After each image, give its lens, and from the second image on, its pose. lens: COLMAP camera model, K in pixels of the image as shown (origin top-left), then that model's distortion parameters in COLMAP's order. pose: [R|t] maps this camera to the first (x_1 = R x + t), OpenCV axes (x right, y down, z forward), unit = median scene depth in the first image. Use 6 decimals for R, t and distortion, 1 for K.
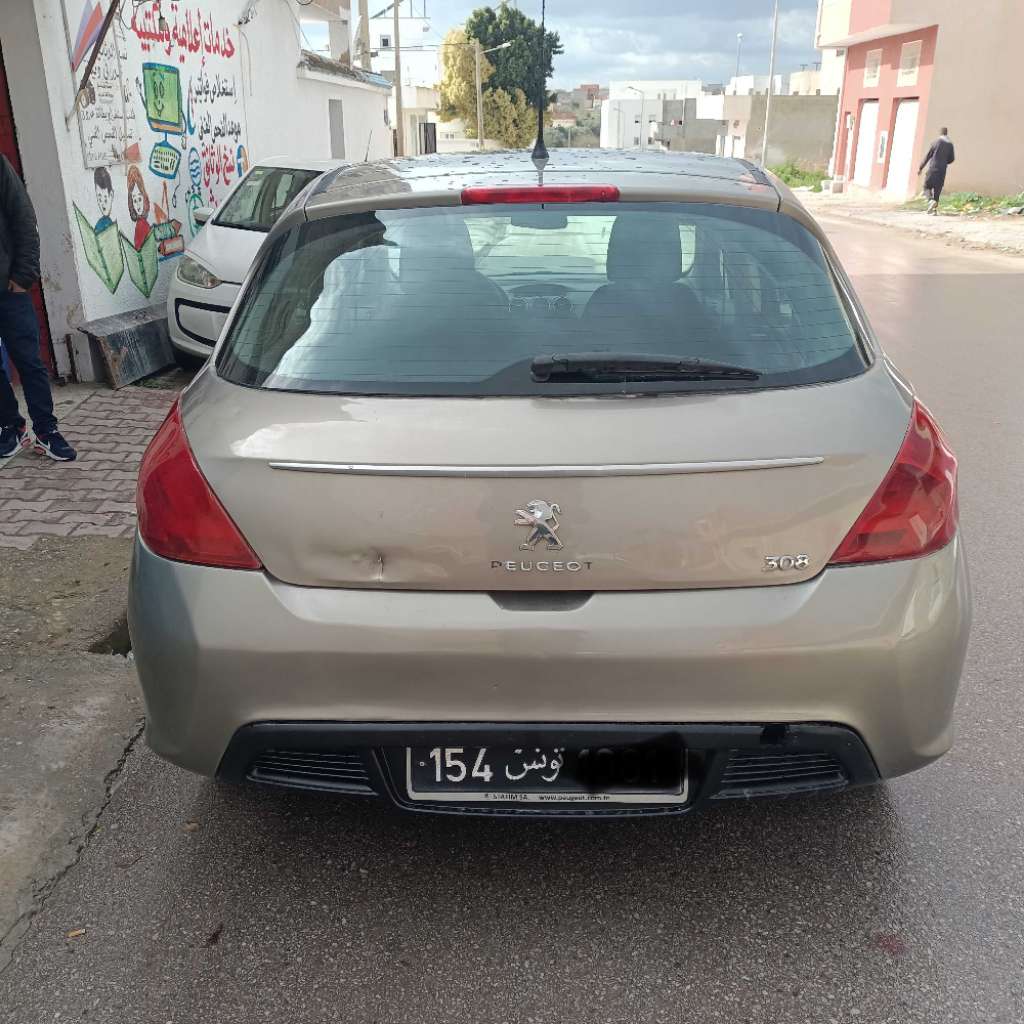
lens RADIAL K [[1019.6, 0, 512.0], [0, 1019.6, 512.0], [0, 0, 1]] dist [0.056321, -0.055560]
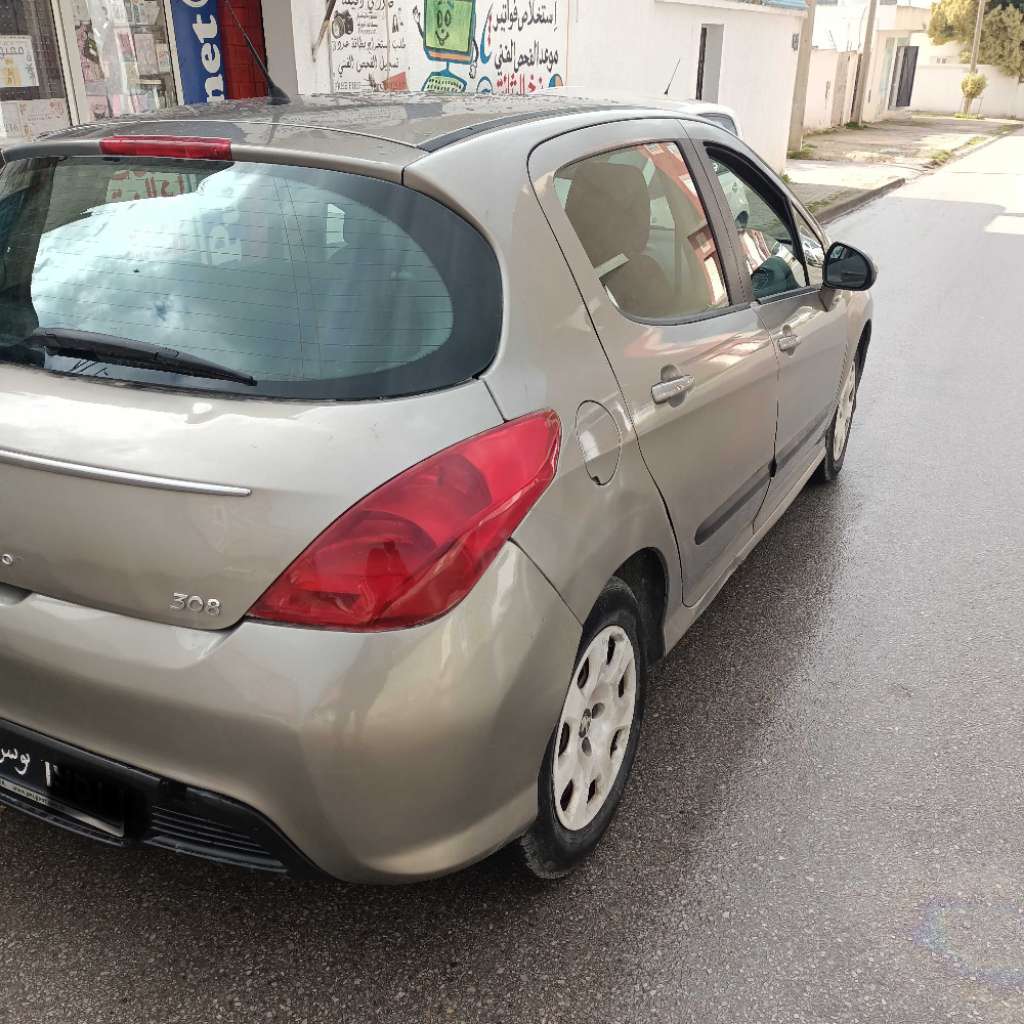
lens RADIAL K [[1019.6, 0, 512.0], [0, 1019.6, 512.0], [0, 0, 1]] dist [0.056321, -0.055560]
pose [[0.902700, 0.181856, -0.389950, 0.182519], [-0.156926, 0.983014, 0.095166, -0.032837], [0.400633, -0.024713, 0.915905, 0.072551]]
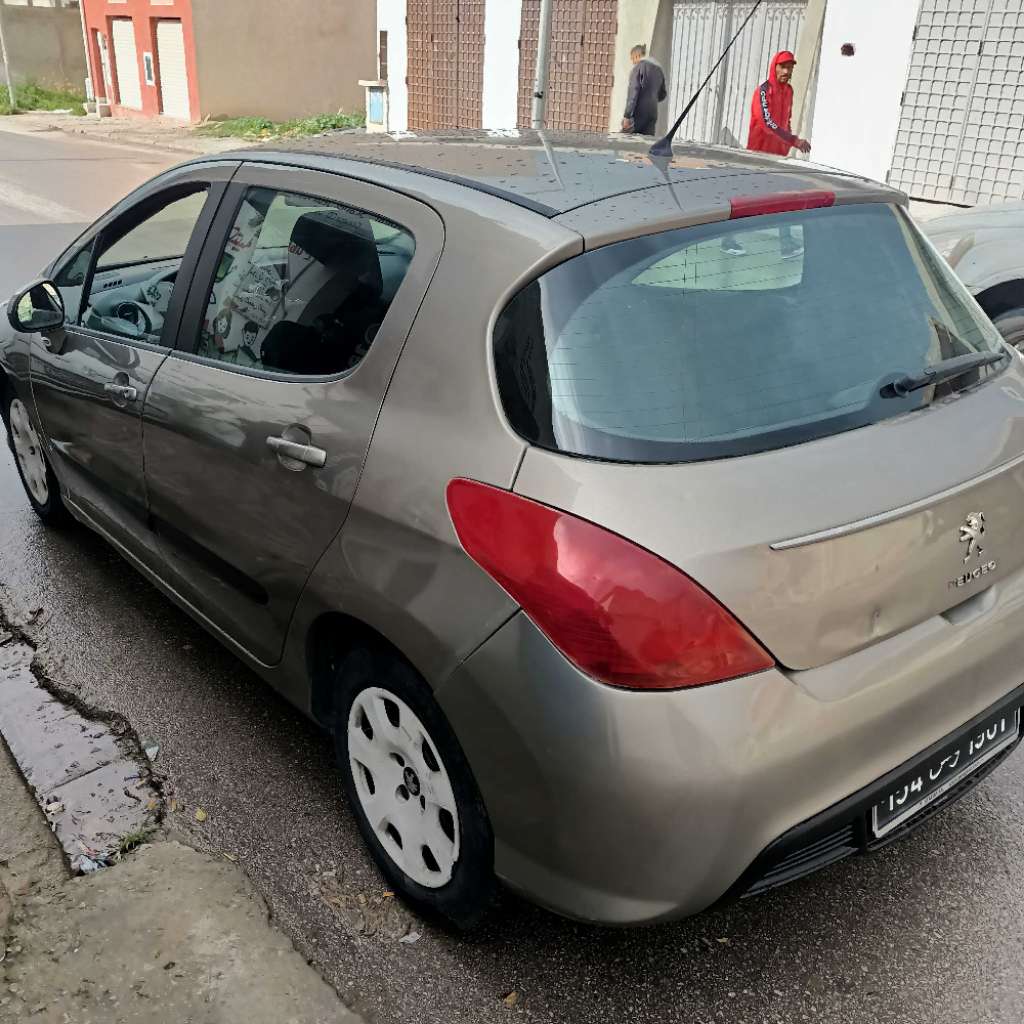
lens RADIAL K [[1019.6, 0, 512.0], [0, 1019.6, 512.0], [0, 0, 1]] dist [0.056321, -0.055560]
pose [[0.768323, -0.241287, 0.592841, -0.205602], [0.199387, 0.970363, 0.136533, -0.053049], [-0.608215, 0.013304, 0.793661, 0.101497]]
